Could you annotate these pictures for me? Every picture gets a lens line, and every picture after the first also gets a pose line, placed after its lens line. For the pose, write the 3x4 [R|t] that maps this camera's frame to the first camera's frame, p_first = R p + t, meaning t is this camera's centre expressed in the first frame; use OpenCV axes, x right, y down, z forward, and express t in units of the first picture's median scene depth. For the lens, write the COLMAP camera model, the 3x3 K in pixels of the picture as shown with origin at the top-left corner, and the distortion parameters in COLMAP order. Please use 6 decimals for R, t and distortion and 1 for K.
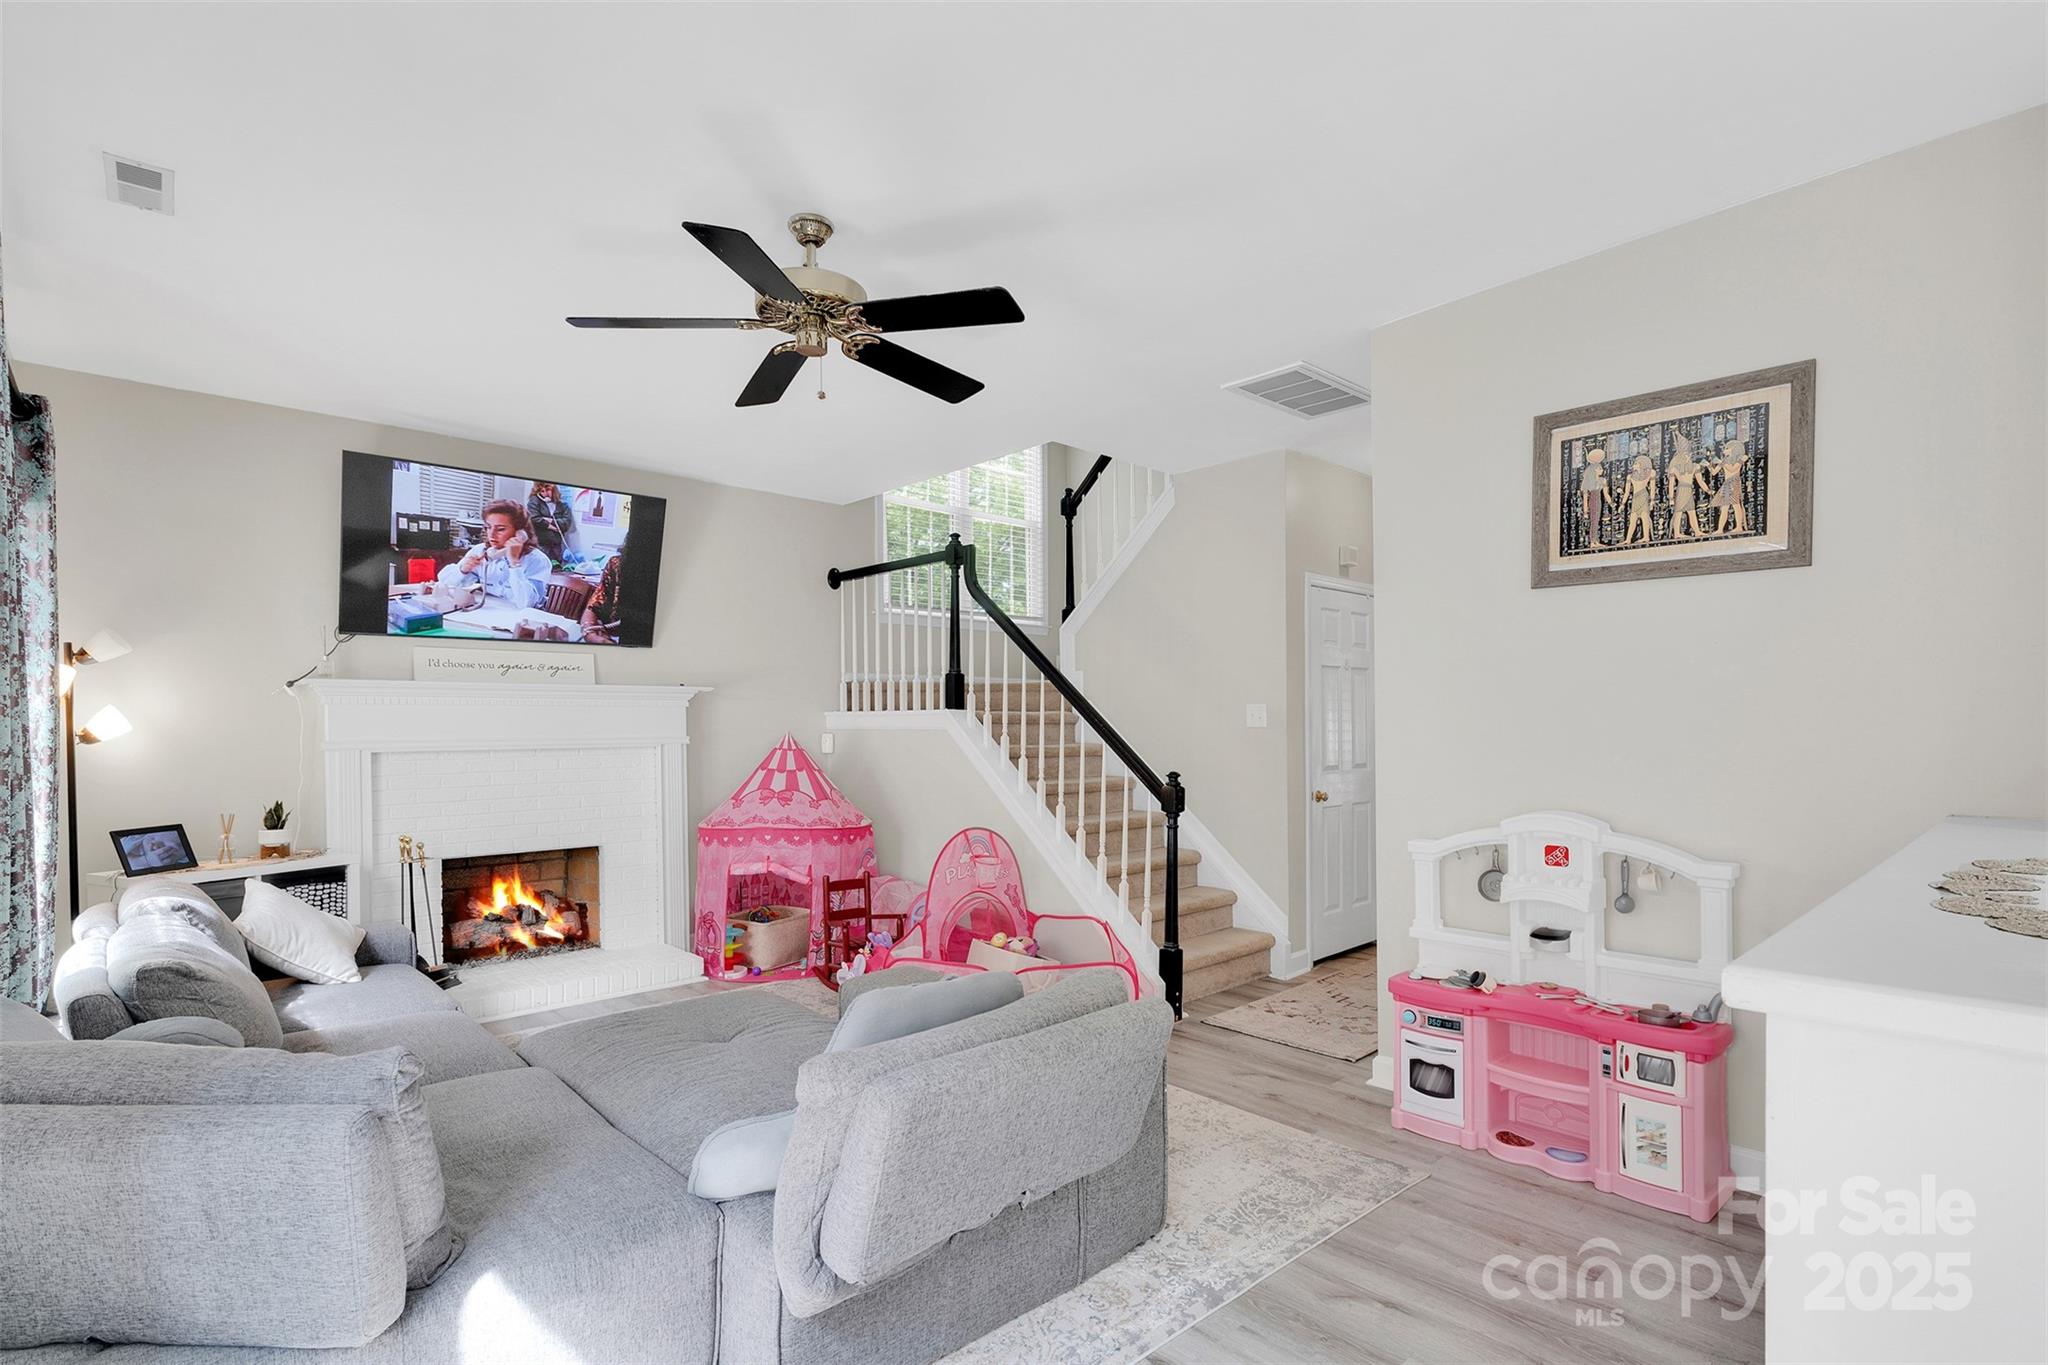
lens RADIAL K [[976.7, 0, 1025.0], [0, 976.7, 728.6], [0, 0, 1]] dist [0.000144, 0.000088]
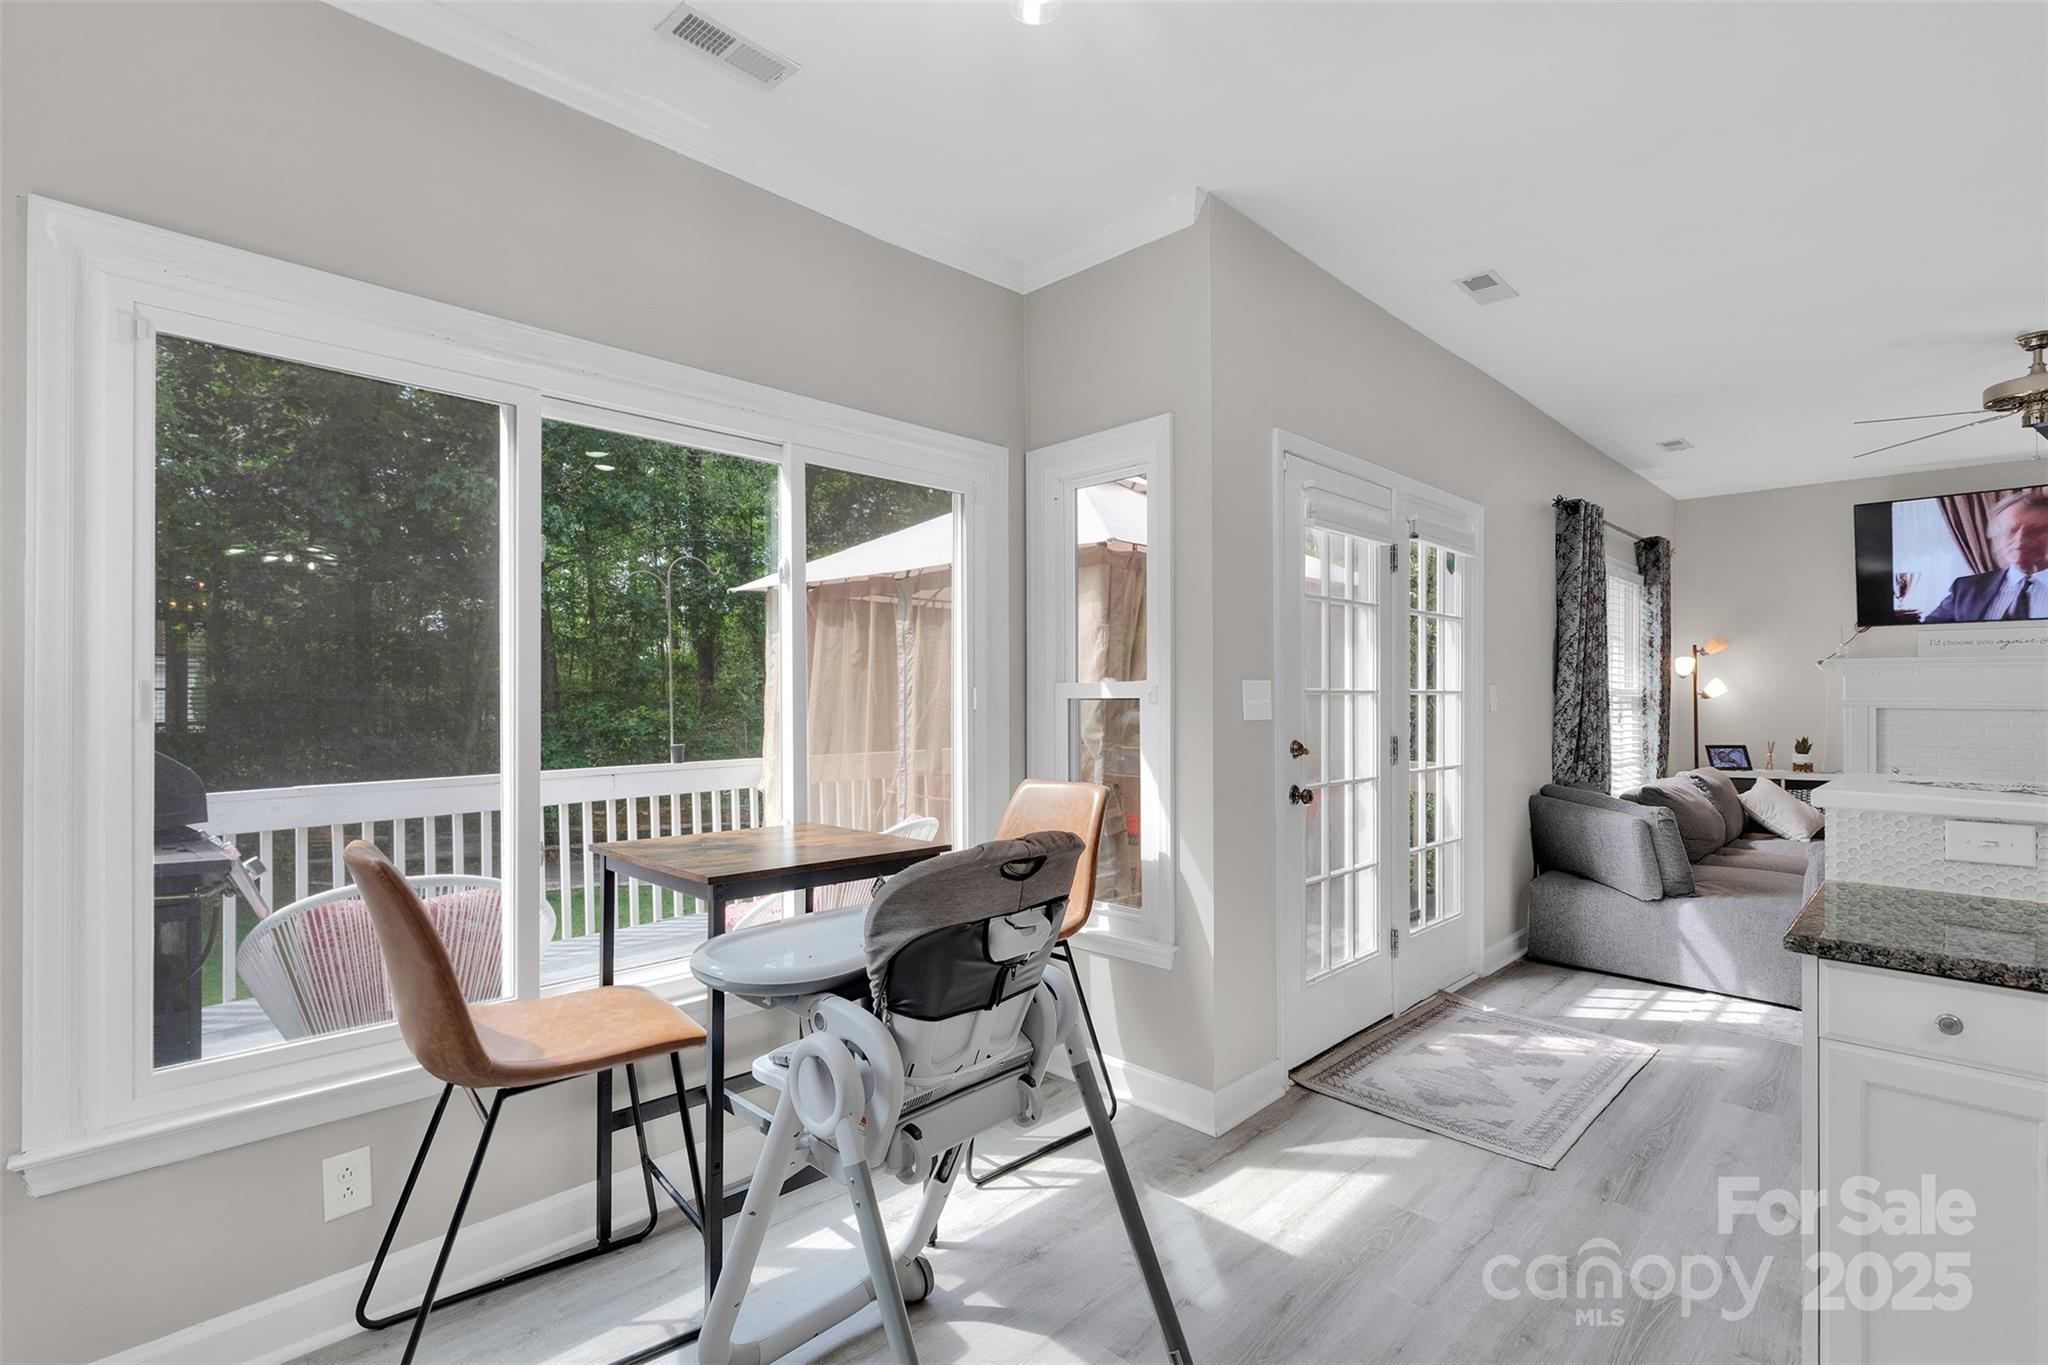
lens RADIAL K [[953.2, 0, 1024.0], [0, 953.2, 682.5], [0, 0, 1]] dist [-0.000259, -0.000039]
pose [[0.039708, -0.005397, -0.999197, 0.759314], [-0.002601, 0.999981, -0.005505, -0.002681], [0.999208, 0.002817, 0.039693, -0.349801]]
